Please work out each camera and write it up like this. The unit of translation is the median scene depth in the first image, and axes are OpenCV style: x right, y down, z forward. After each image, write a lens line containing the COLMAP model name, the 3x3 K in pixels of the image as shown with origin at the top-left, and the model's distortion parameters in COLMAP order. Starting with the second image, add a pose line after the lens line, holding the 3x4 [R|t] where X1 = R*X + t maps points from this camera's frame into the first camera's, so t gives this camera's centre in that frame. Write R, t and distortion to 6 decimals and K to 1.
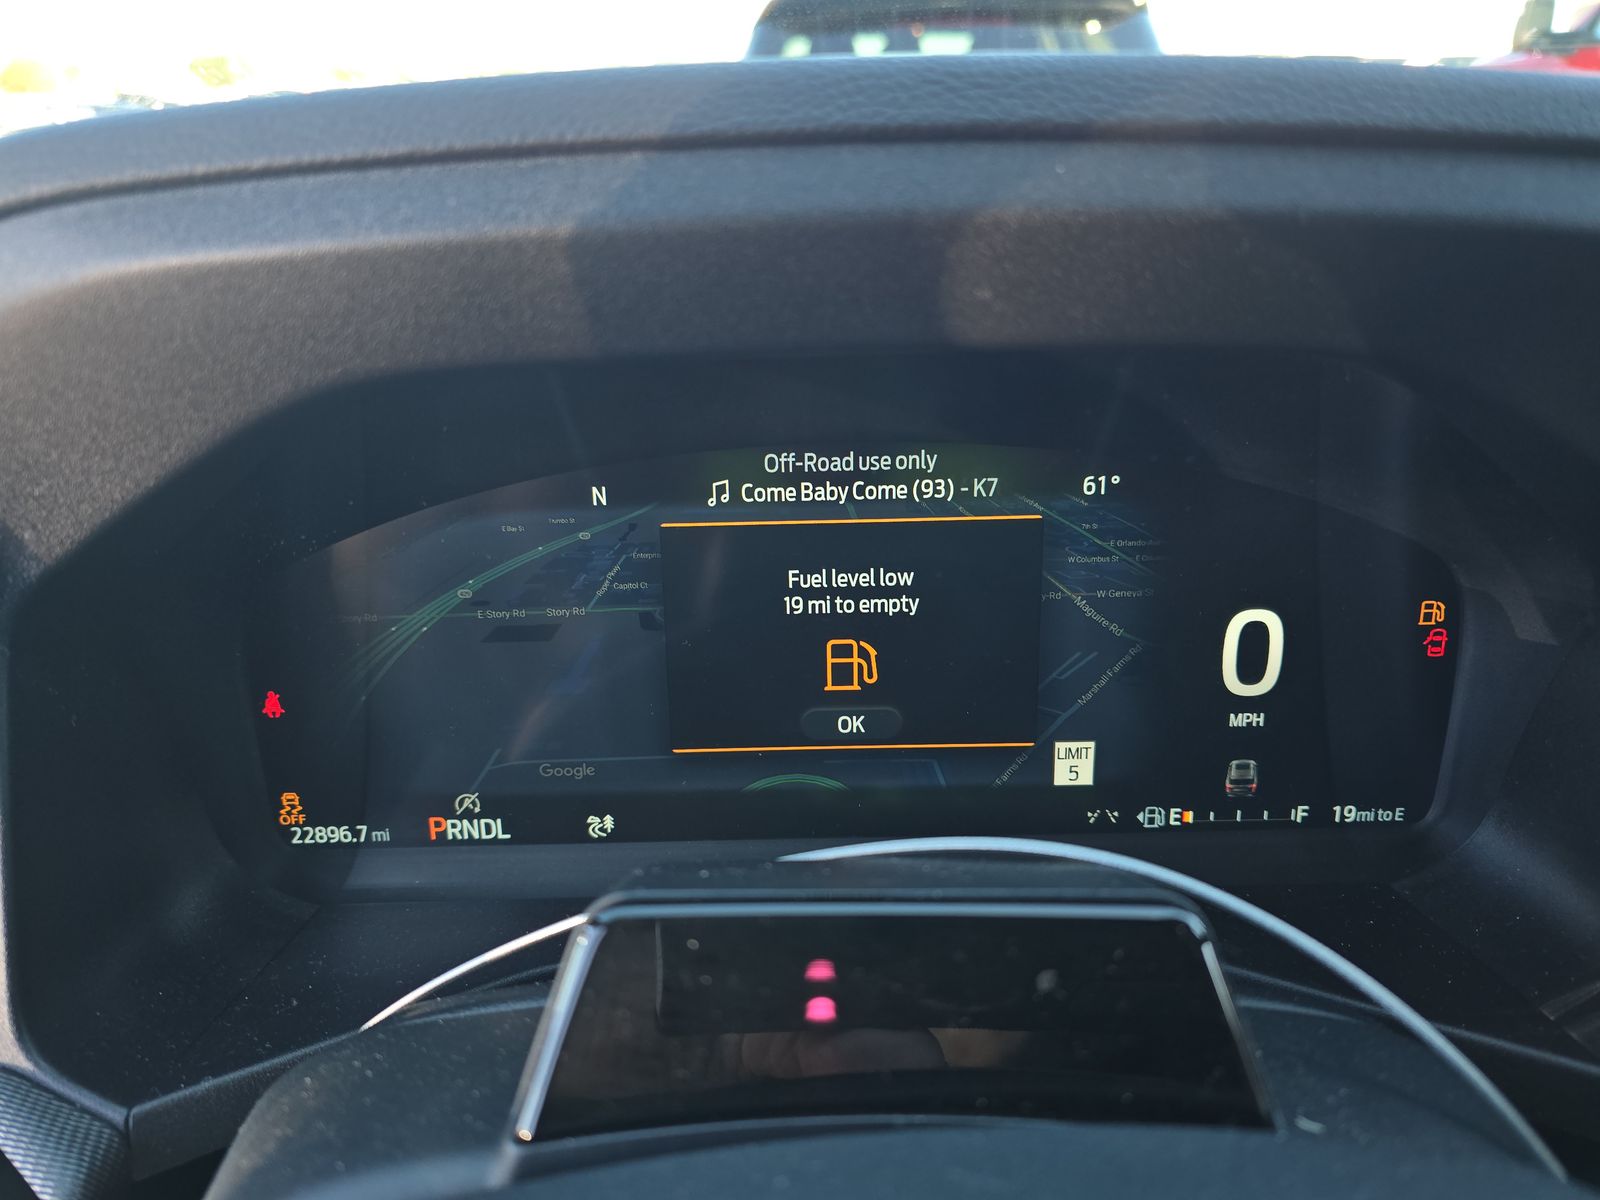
lens RADIAL K [[1067.5, 0, 800.5], [0, 1067.5, 591.4], [0, 0, 1]] dist [0.030890, -0.012295]
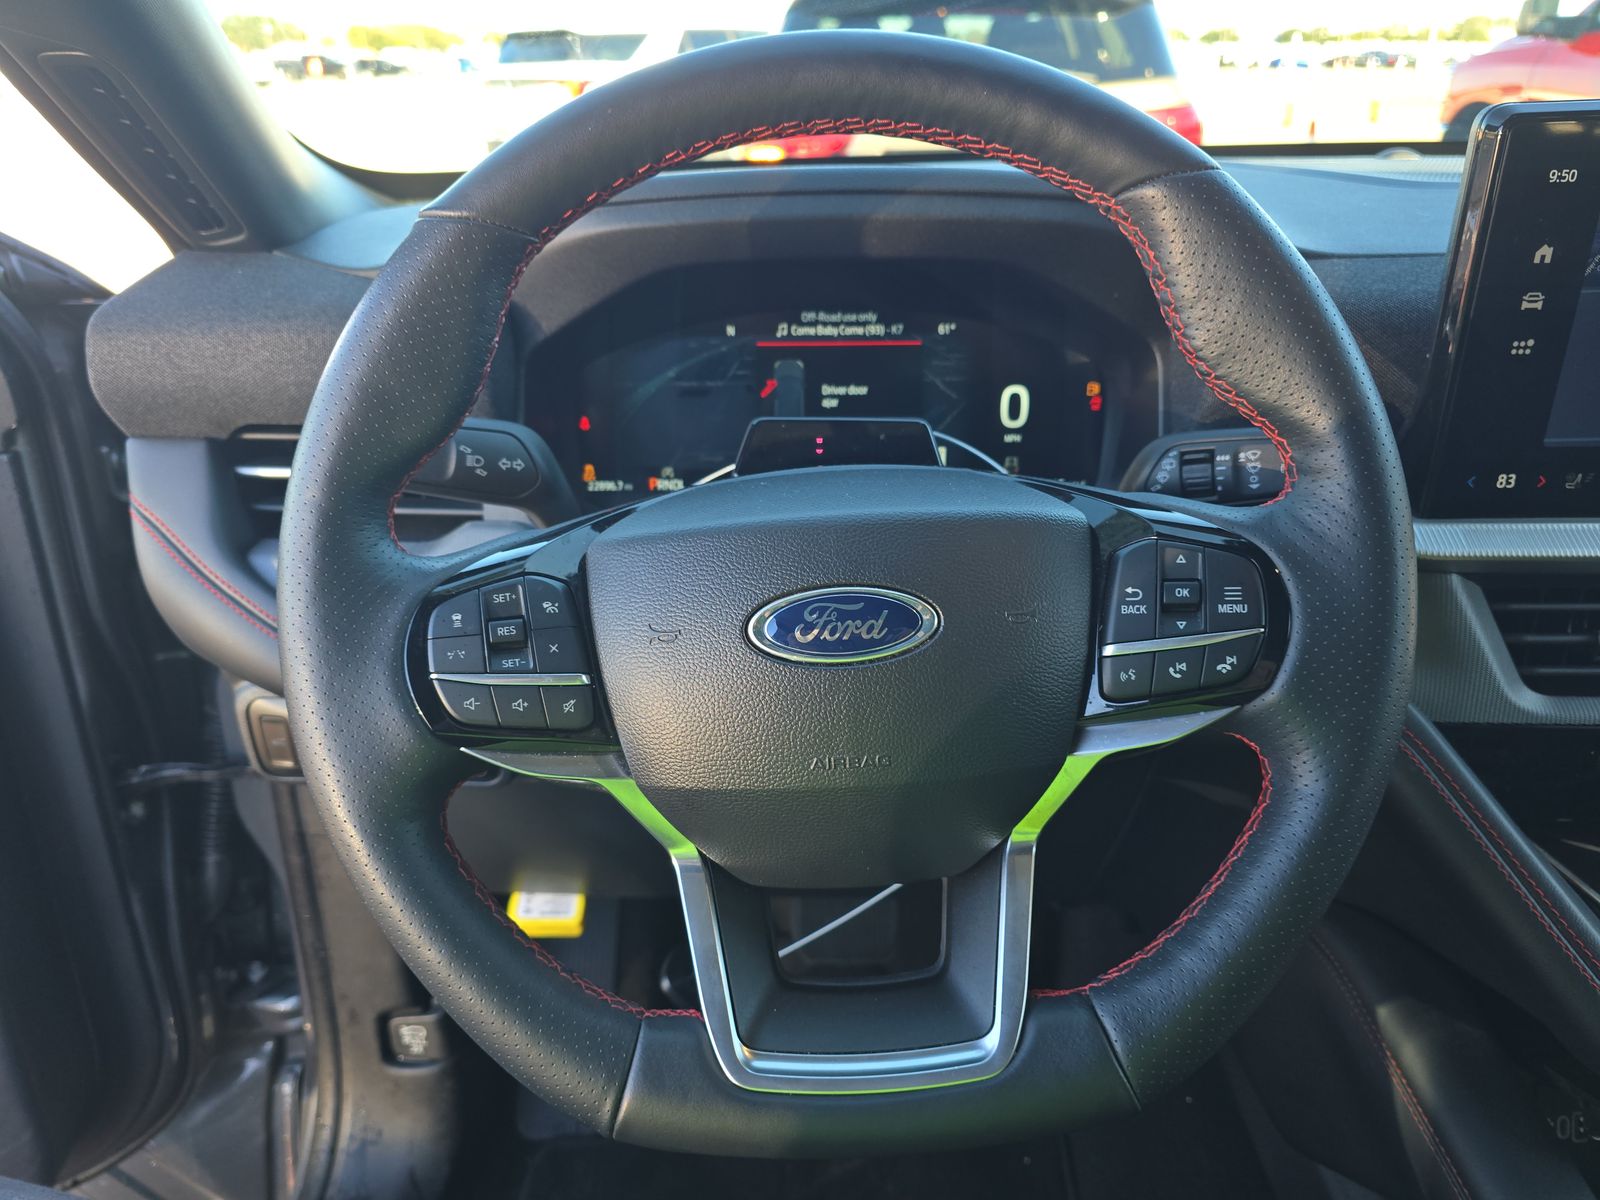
lens RADIAL K [[1067.5, 0, 799.1], [0, 1067.5, 598.7], [0, 0, 1]] dist [0.030890, -0.012295]
pose [[0.999593, 0.019538, -0.020800, 0.019582], [-0.018888, 0.999340, 0.031028, 0.413778], [0.021393, -0.030622, 0.999302, -1.329152]]
